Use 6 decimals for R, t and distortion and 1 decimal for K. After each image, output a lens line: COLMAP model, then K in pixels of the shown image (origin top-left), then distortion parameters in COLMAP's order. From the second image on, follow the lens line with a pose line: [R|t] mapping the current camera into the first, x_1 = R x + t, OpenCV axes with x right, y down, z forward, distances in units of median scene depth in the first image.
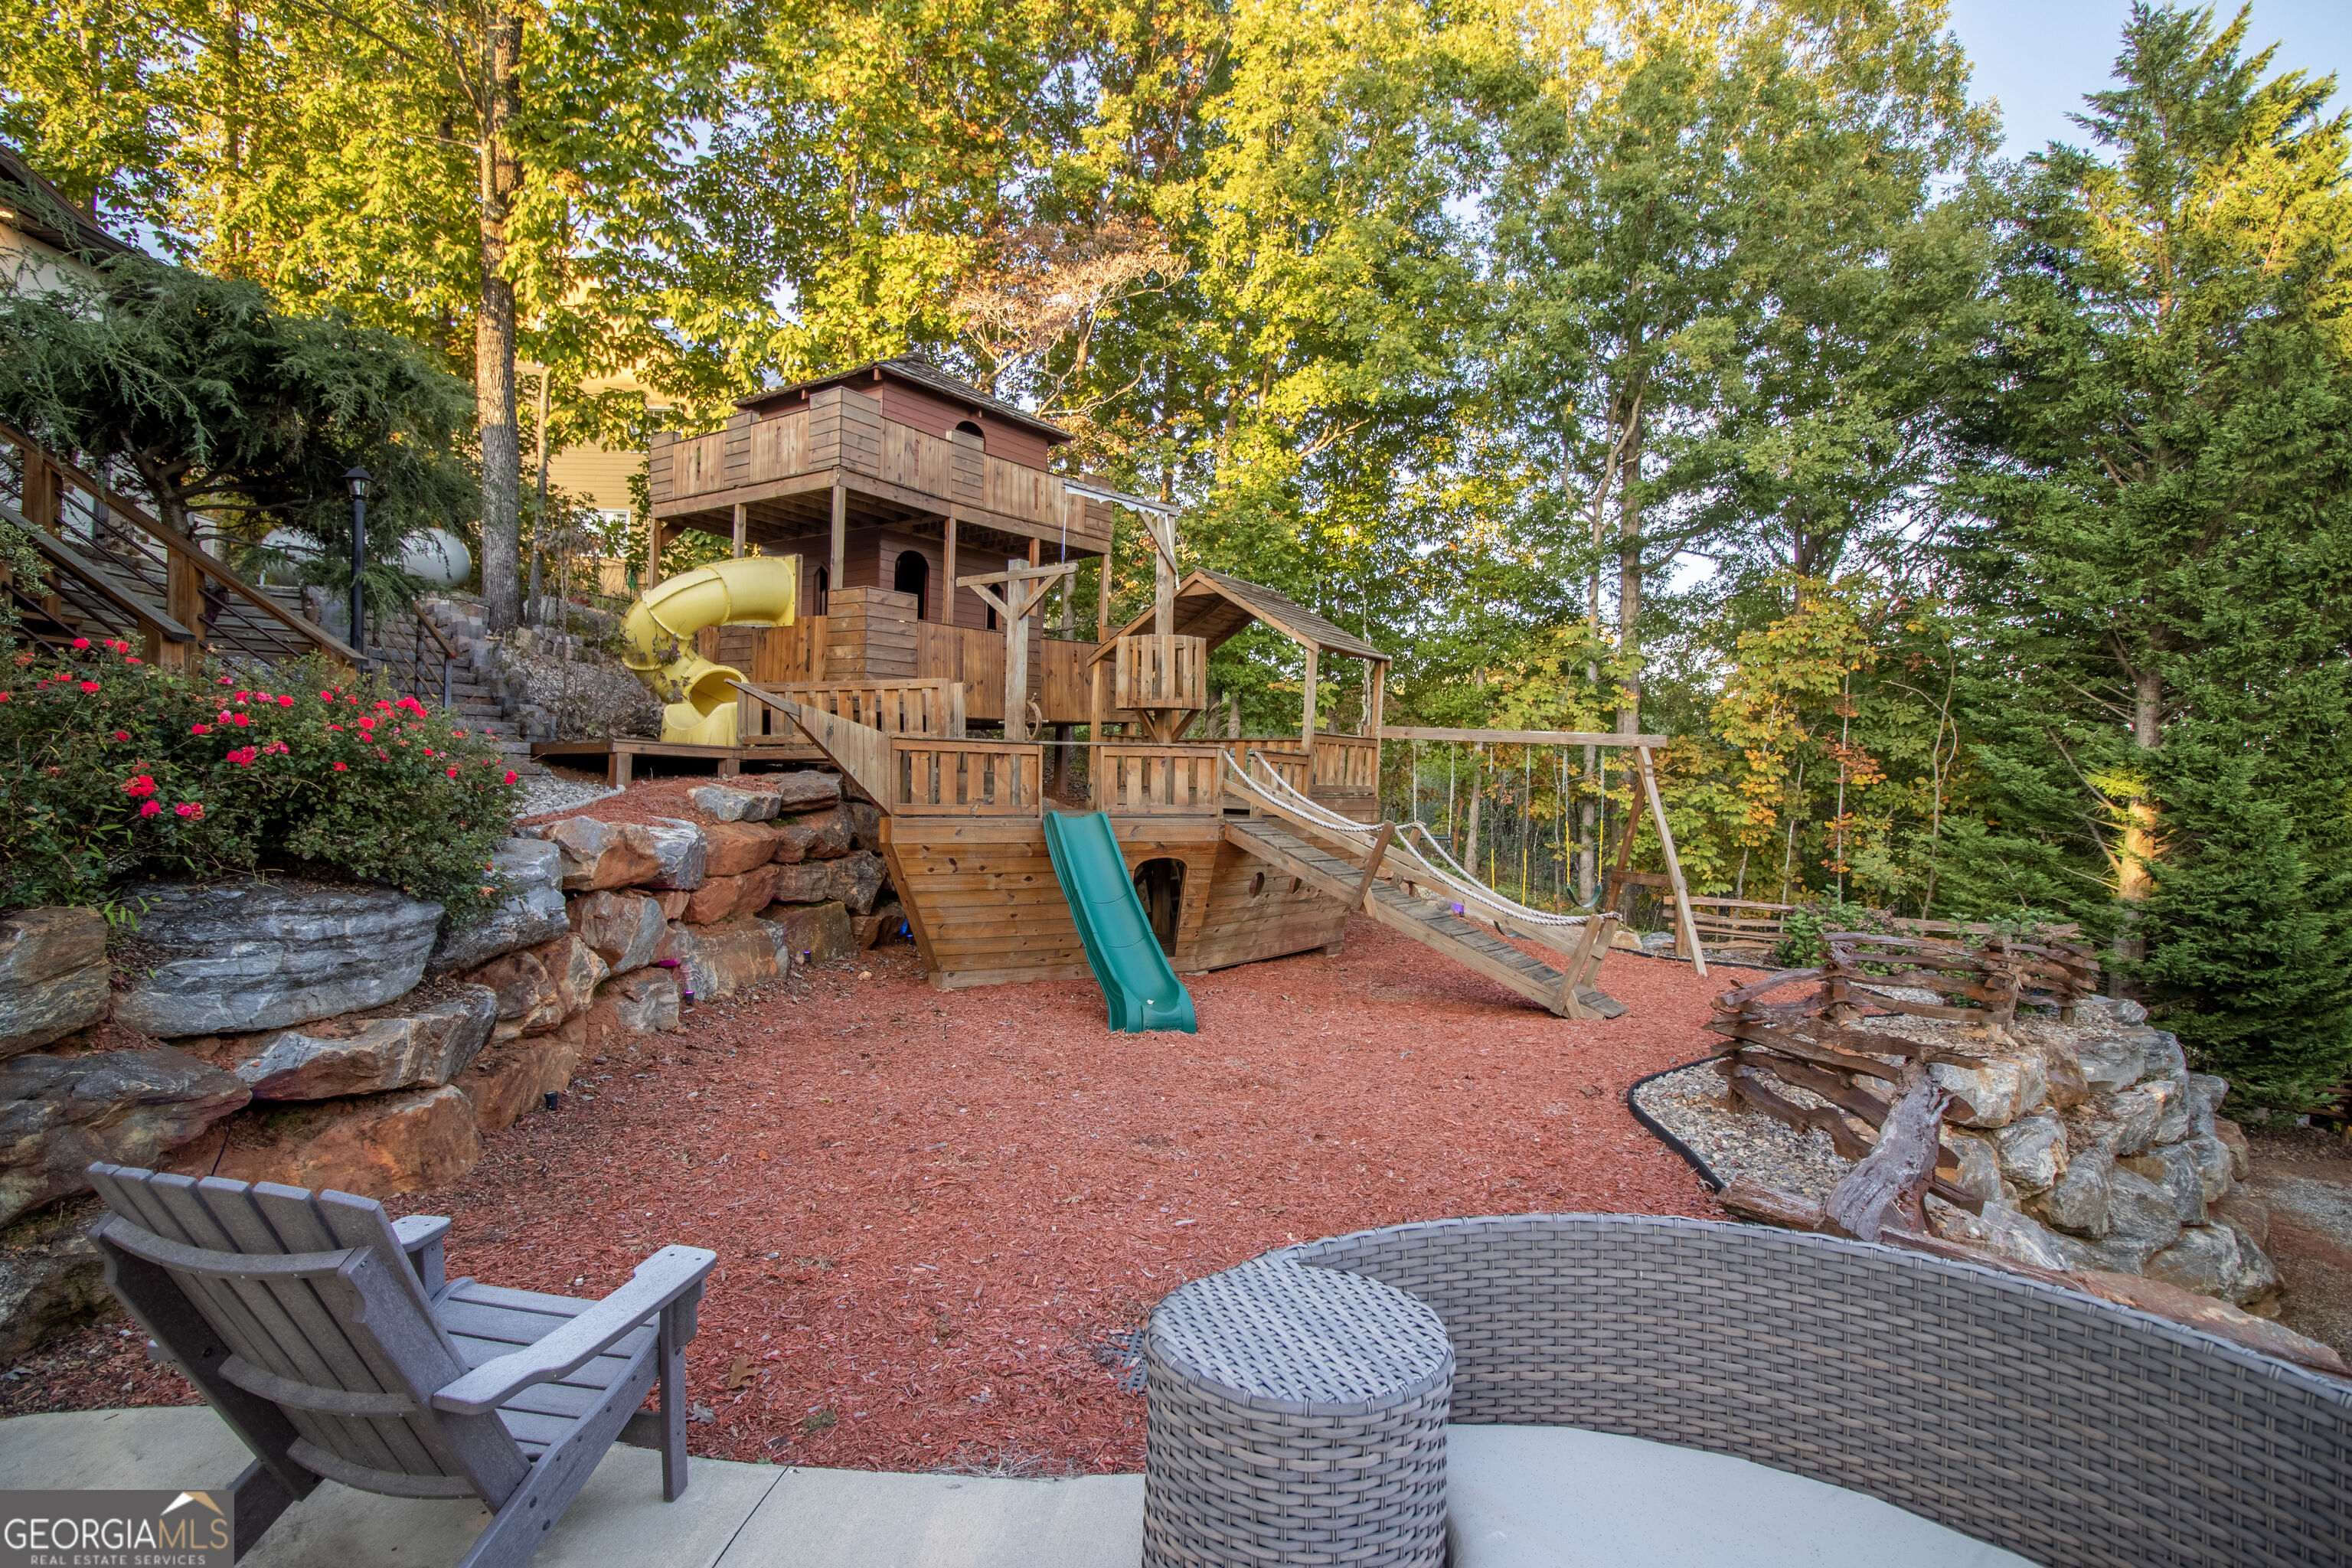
lens RADIAL K [[1105.6, 0, 1168.9], [0, 1105.6, 784.2], [0, 0, 1]] dist [-0.004505, -0.009820]
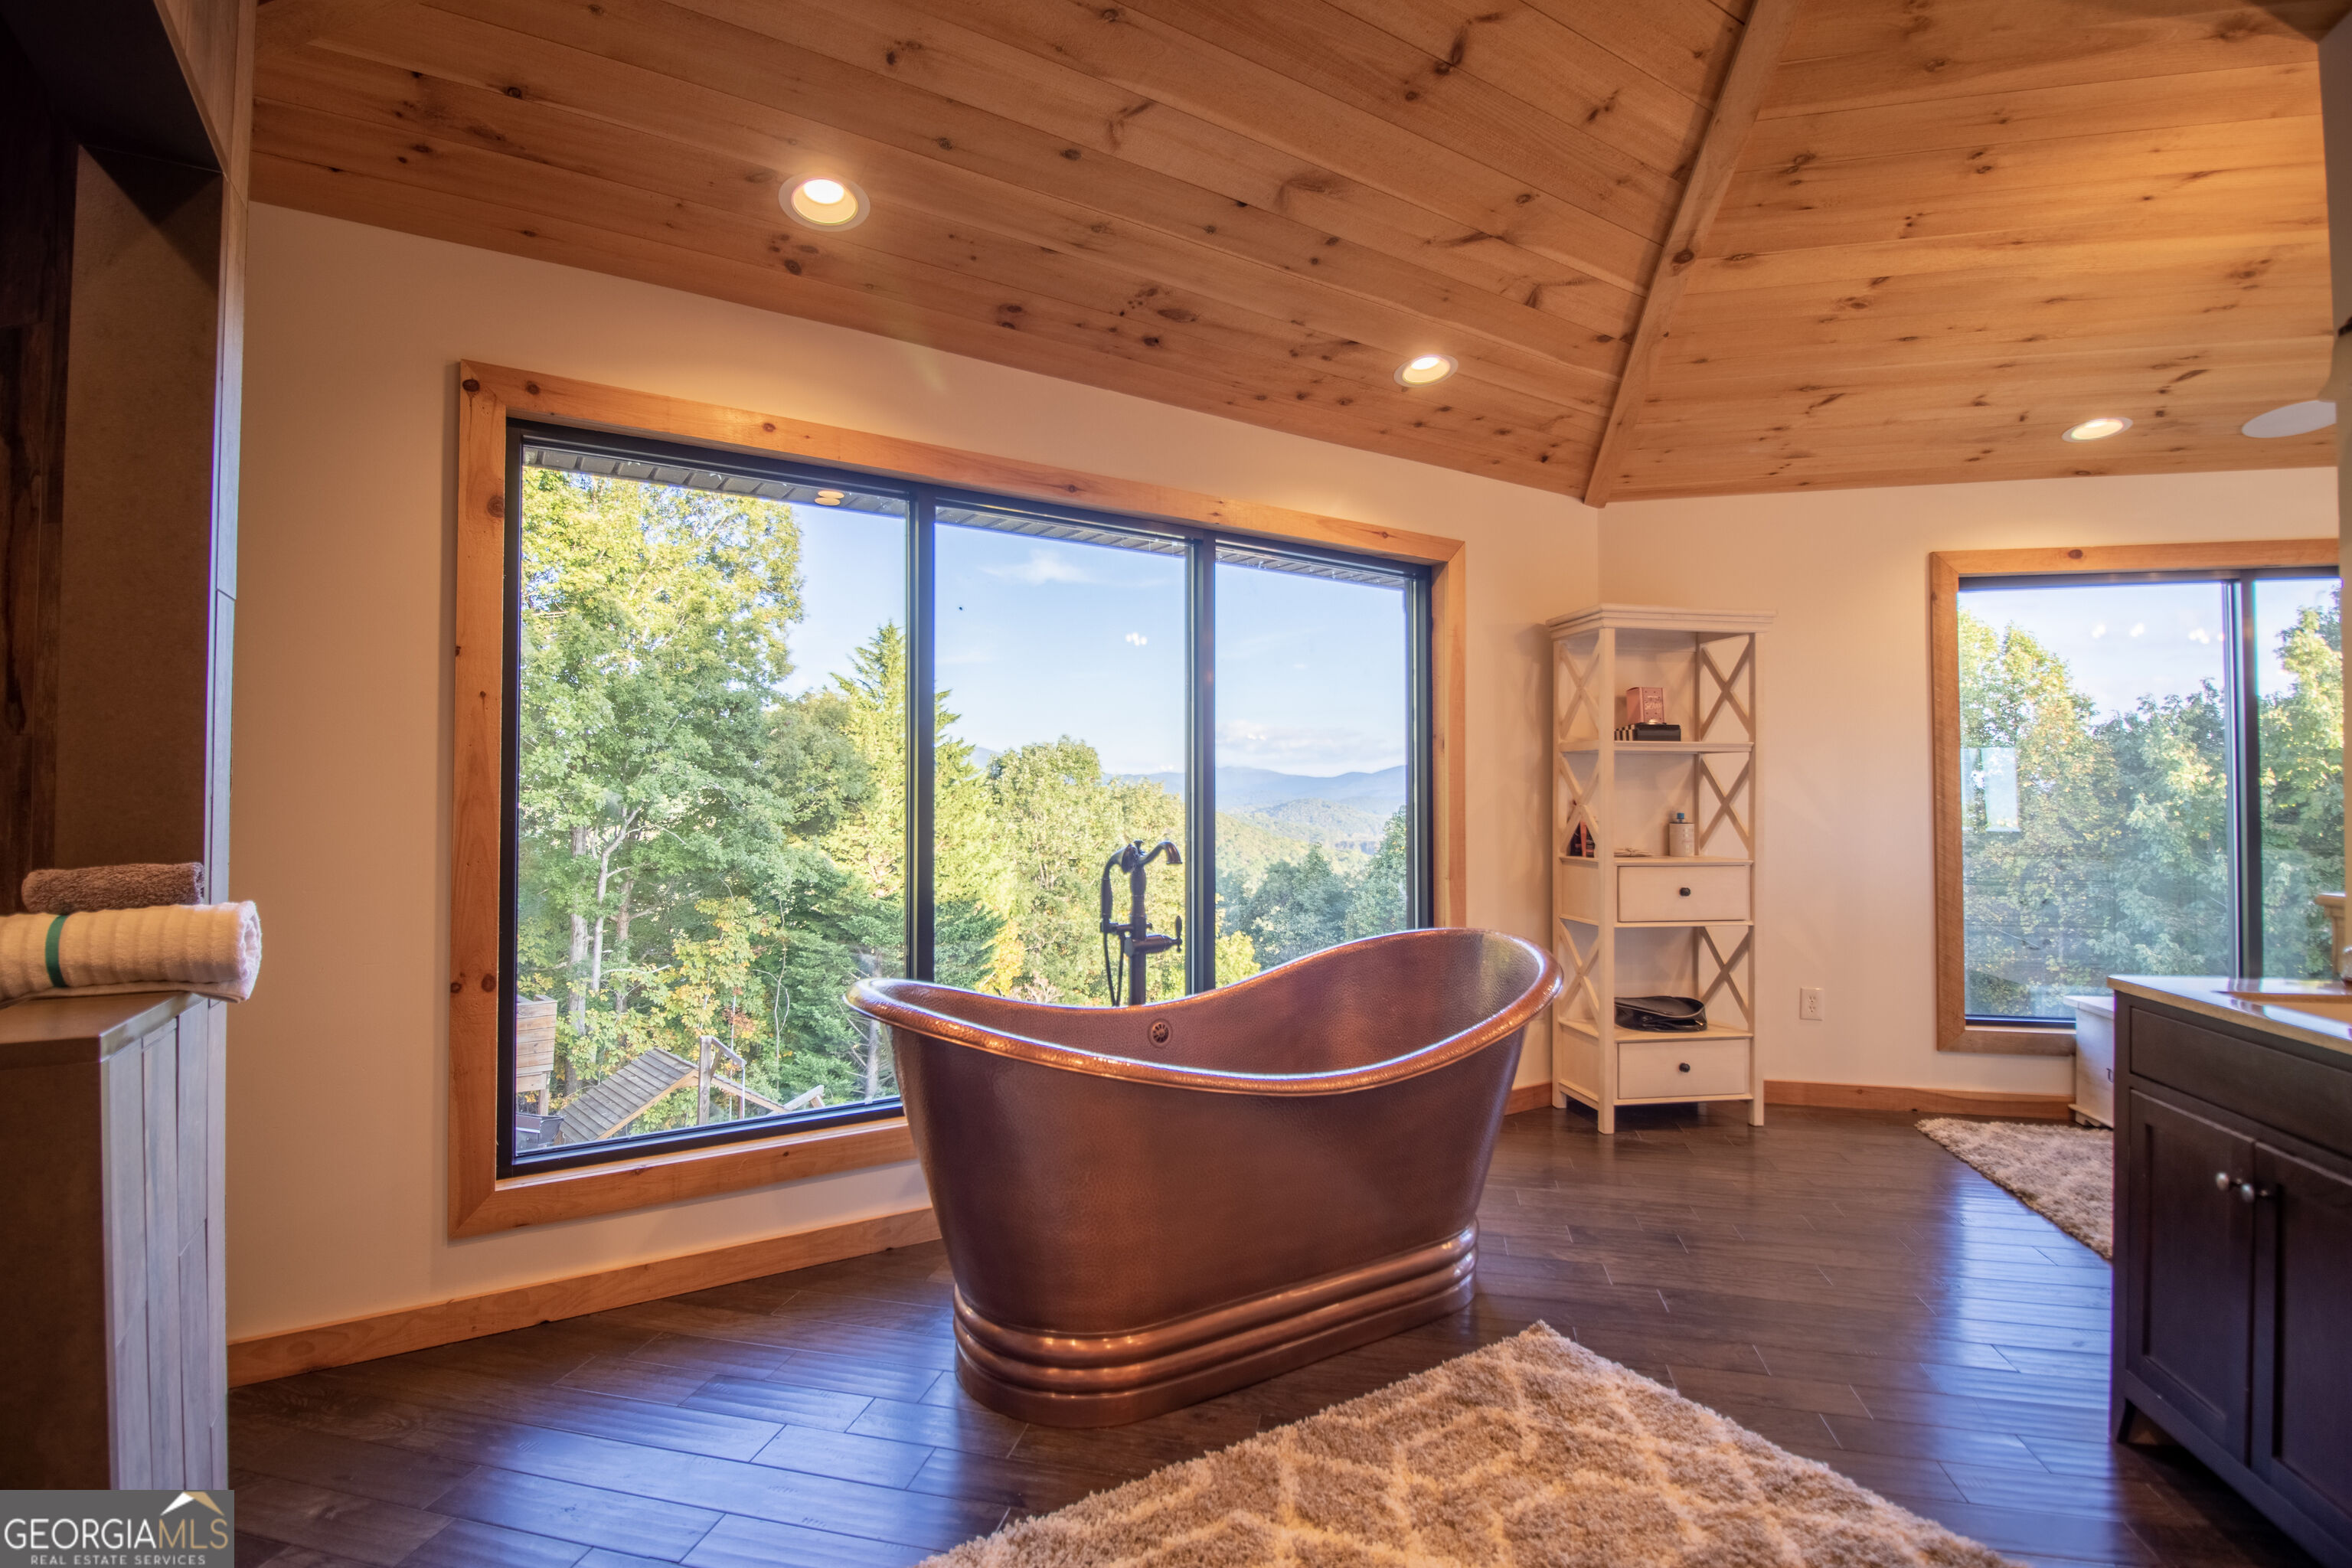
lens RADIAL K [[1098.3, 0, 1162.8], [0, 1098.3, 782.3], [0, 0, 1]] dist [0.001415, -0.013372]
pose [[0.185813, 0.000422, 0.982585, -1.199438], [-0.017262, 0.999847, 0.002835, -0.561474], [-0.982434, -0.017488, 0.185792, 0.179544]]
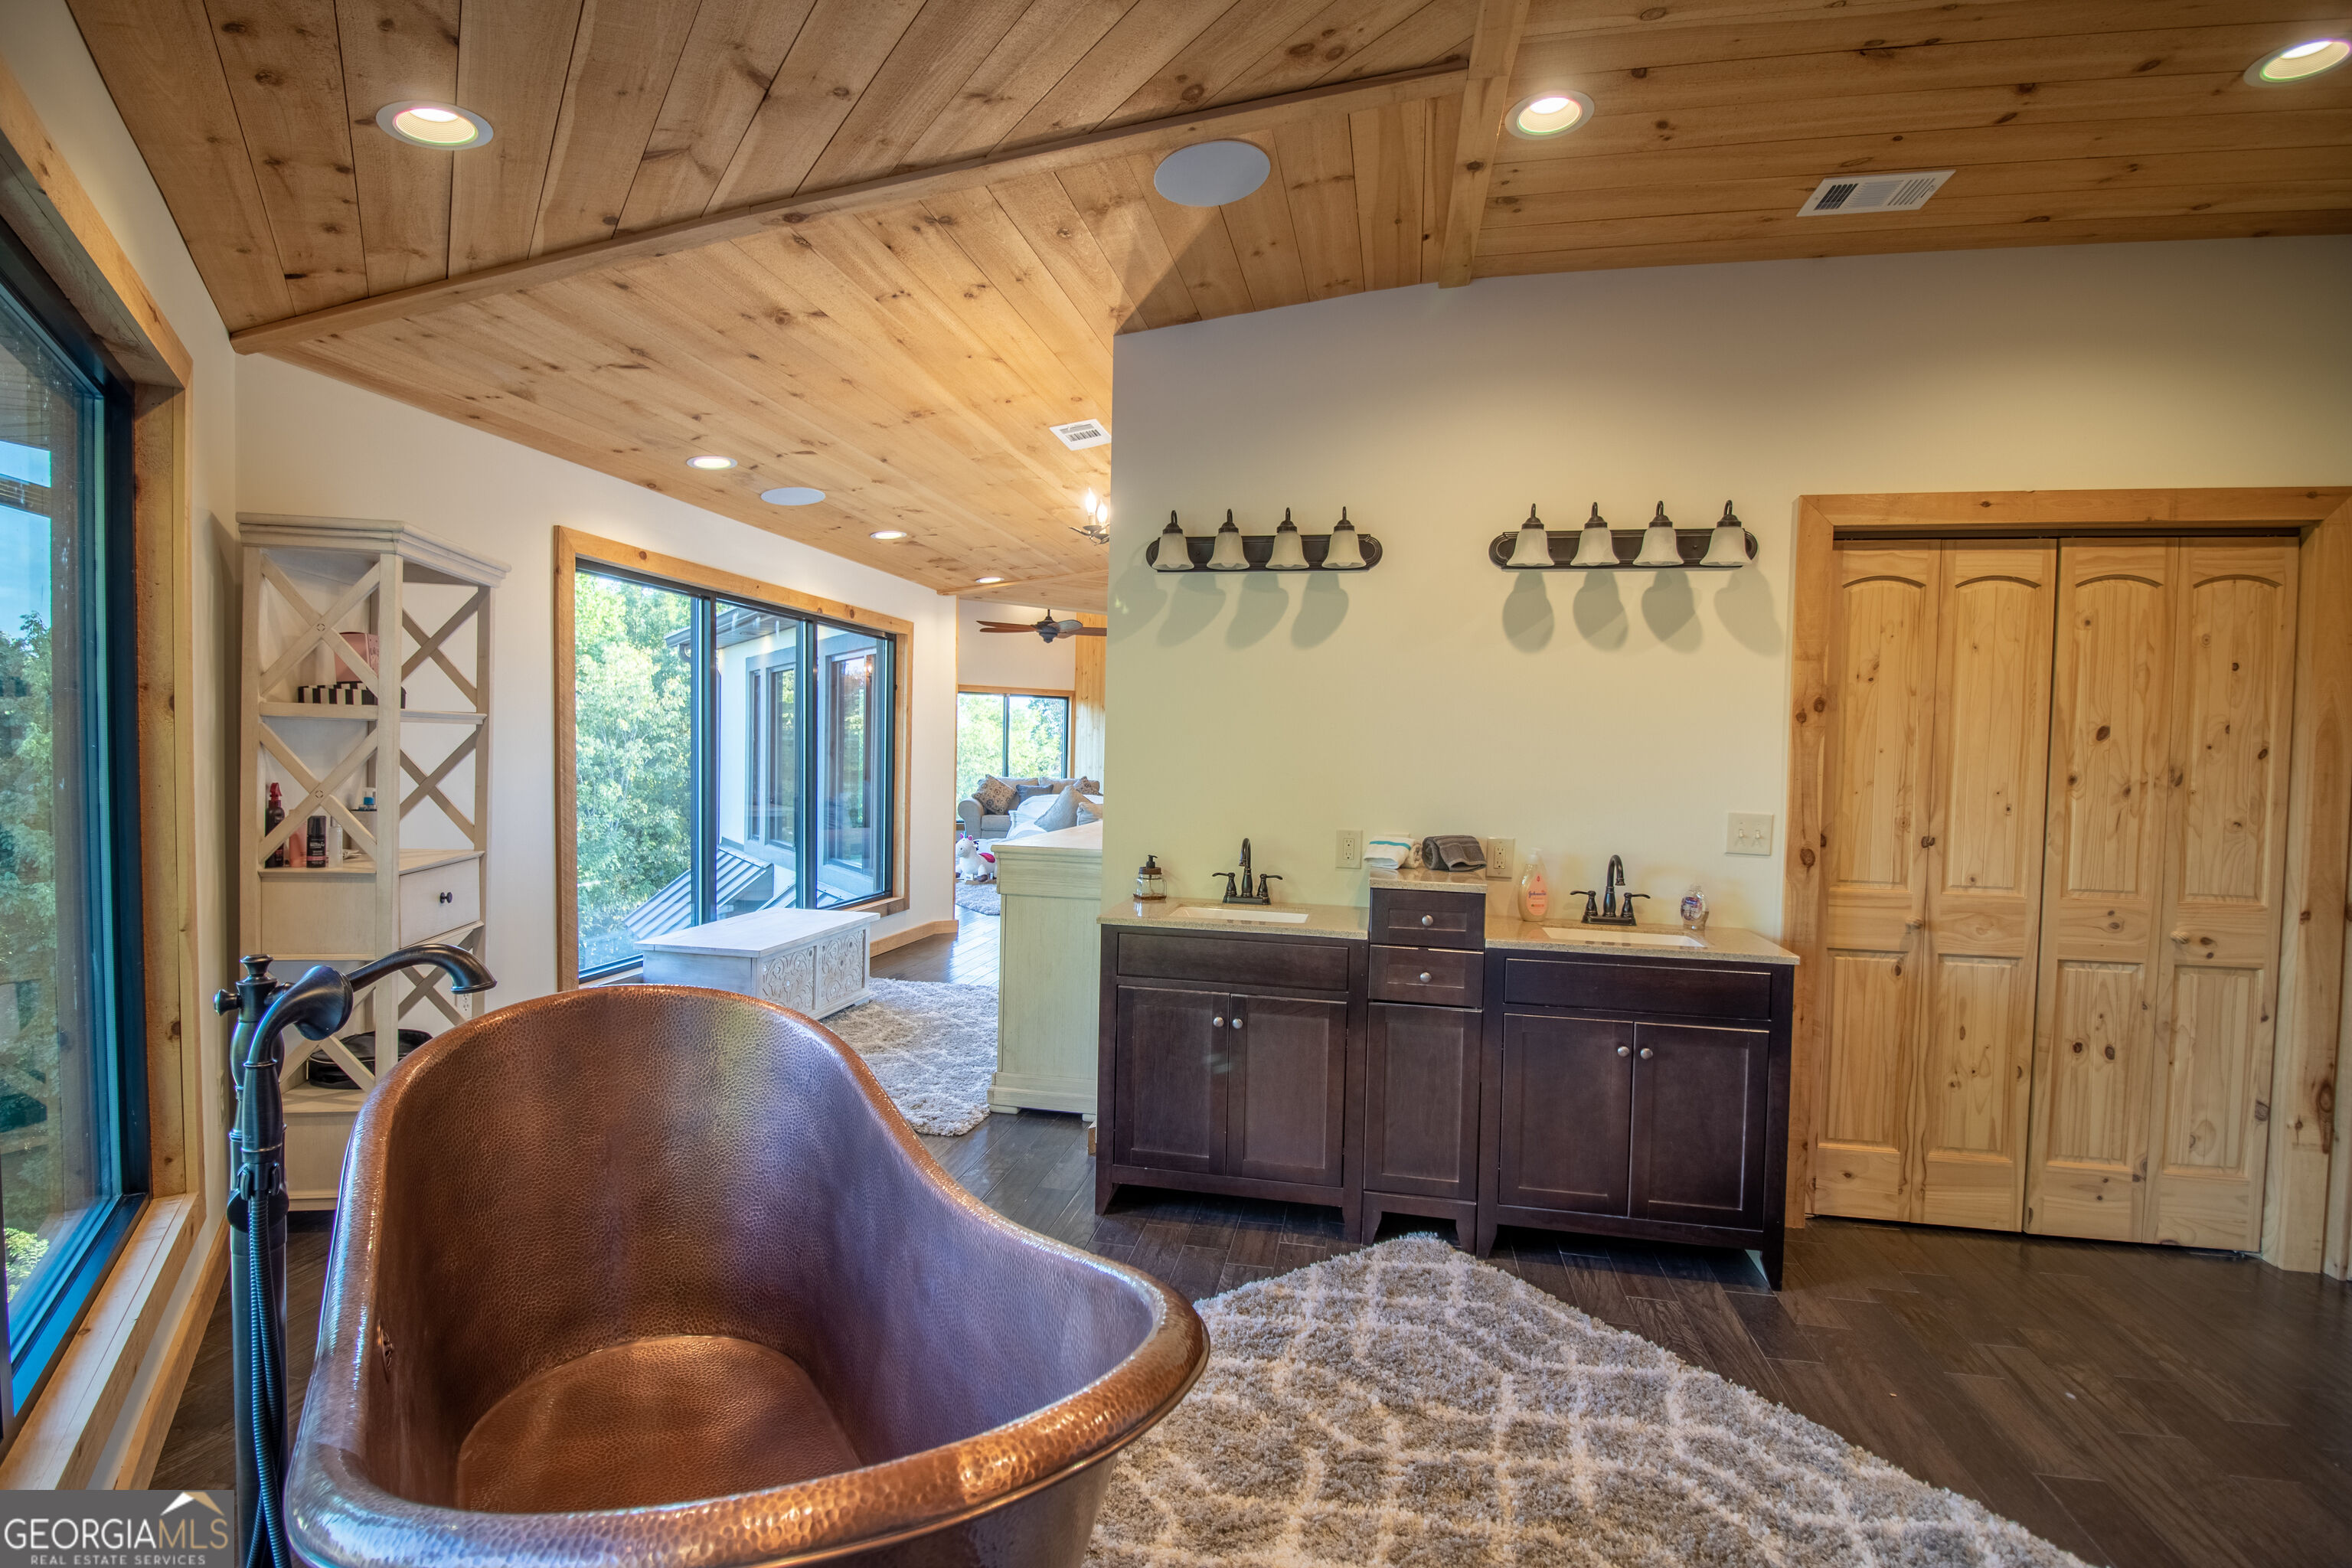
lens RADIAL K [[1098.3, 0, 1162.8], [0, 1098.3, 782.3], [0, 0, 1]] dist [0.001415, -0.013372]
pose [[-0.986242, -0.042424, 0.159771, -1.061408], [-0.040448, 0.999060, 0.015598, -0.569492], [-0.160282, 0.008921, -0.987031, 0.319238]]
